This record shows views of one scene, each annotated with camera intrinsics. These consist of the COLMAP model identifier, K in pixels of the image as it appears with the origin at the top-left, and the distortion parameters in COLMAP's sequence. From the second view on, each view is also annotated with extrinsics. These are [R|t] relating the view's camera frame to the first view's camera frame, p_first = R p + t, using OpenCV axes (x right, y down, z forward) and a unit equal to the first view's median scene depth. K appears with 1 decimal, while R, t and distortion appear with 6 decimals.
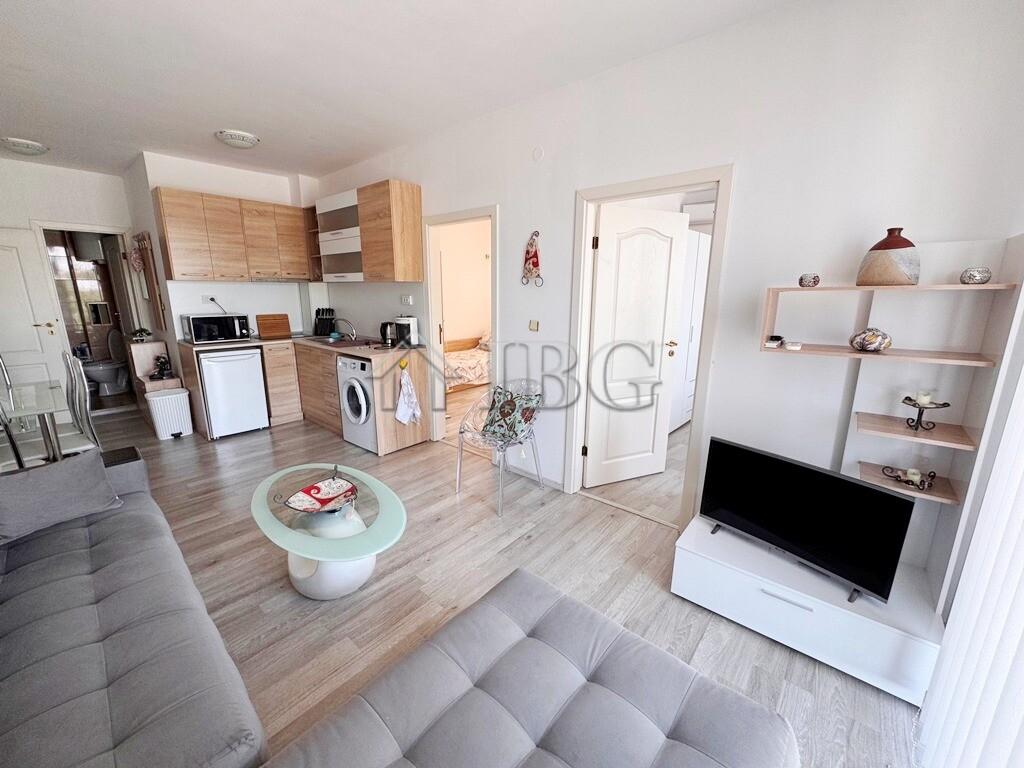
lens RADIAL K [[407.5, 0, 515.2], [0, 407.5, 379.8], [0, 0, 1]] dist [-0.003118, 0.000141]
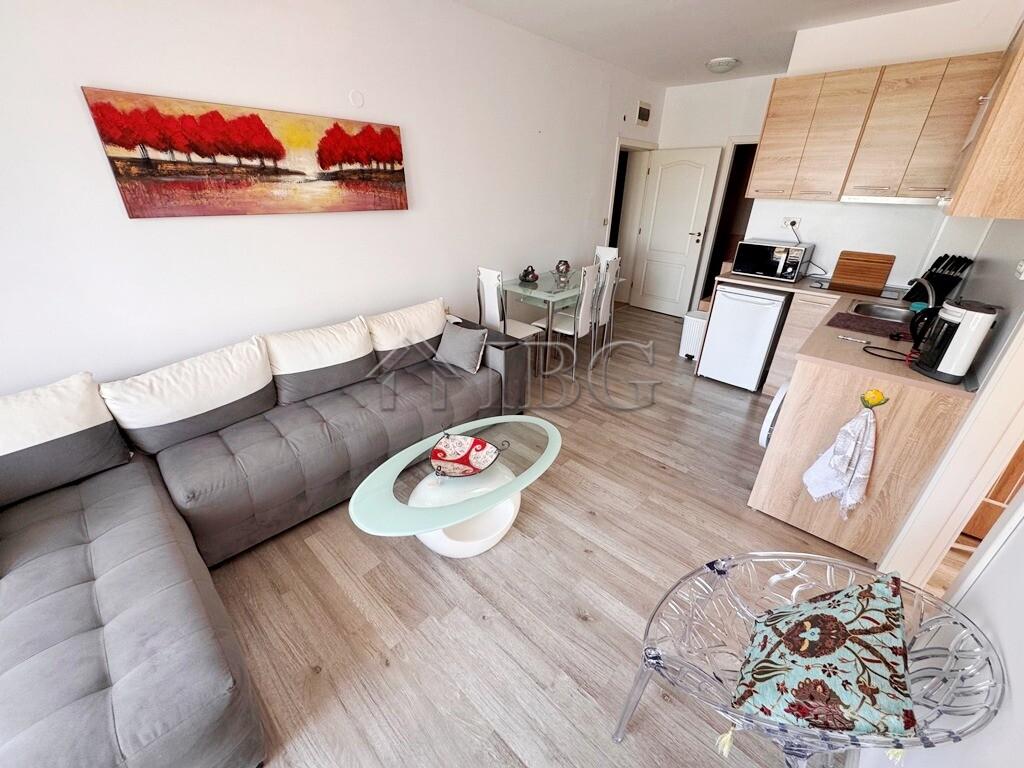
lens RADIAL K [[407.5, 0, 505.3], [0, 407.5, 381.7], [0, 0, 1]] dist [-0.003118, 0.000141]
pose [[-0.043751, 0.431366, -0.901116, 0.161496], [-0.236892, 0.871776, 0.428823, -0.155275], [0.970550, 0.232228, 0.064046, 0.540405]]
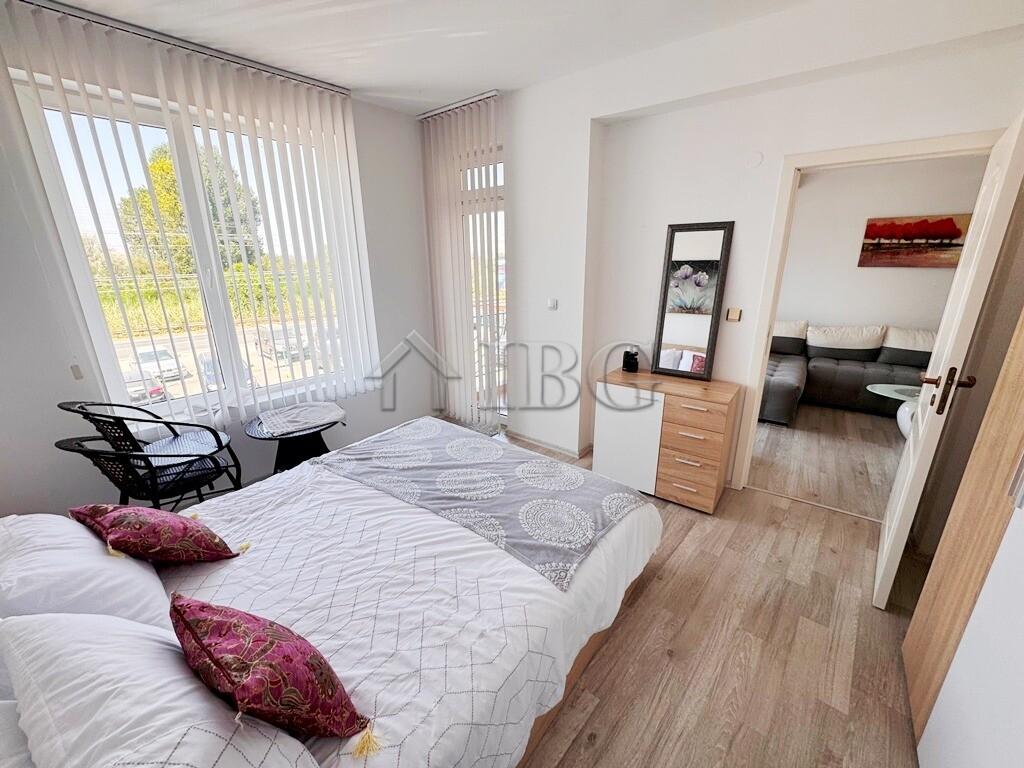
lens RADIAL K [[407.5, 0, 512.2], [0, 407.5, 385.4], [0, 0, 1]] dist [-0.003118, 0.000141]
pose [[-0.996584, 0.031523, -0.076336, 0.732308], [-0.011007, 0.865349, 0.501048, -0.286776], [0.081851, 0.500177, -0.862046, 1.168890]]
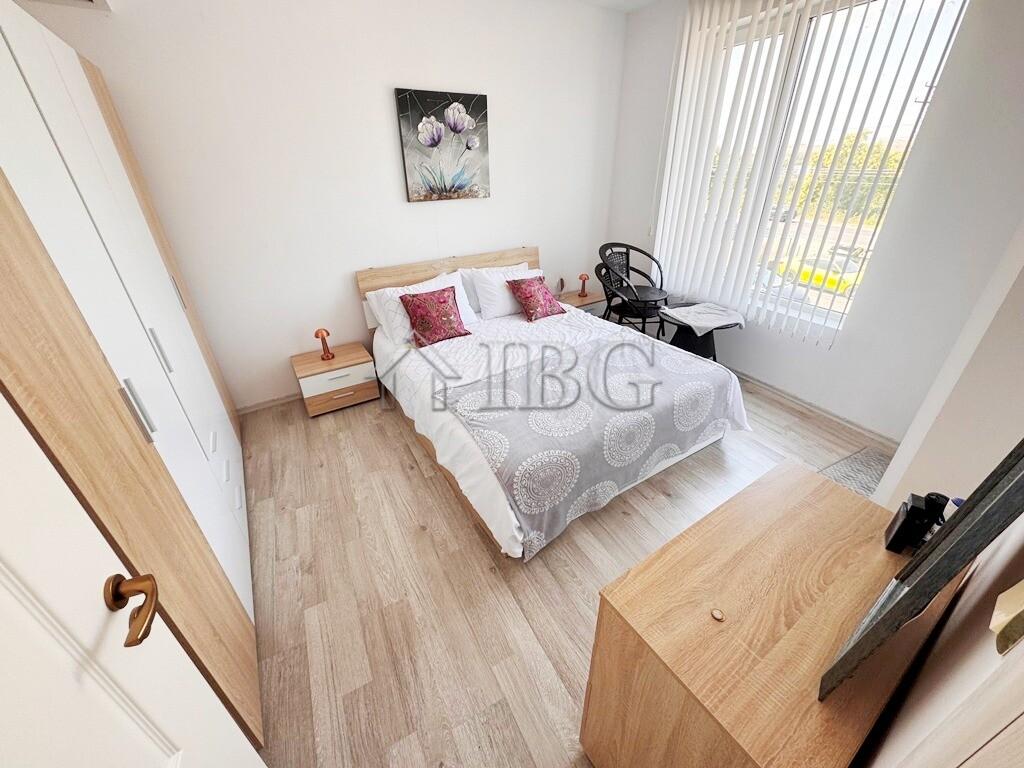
lens RADIAL K [[407.5, 0, 508.6], [0, 407.5, 388.2], [0, 0, 1]] dist [-0.003118, 0.000141]
pose [[0.271742, -0.475391, 0.836756, -6.244094], [0.232848, 0.876119, 0.422135, 1.142051], [-0.933776, 0.080125, 0.348772, -5.817375]]
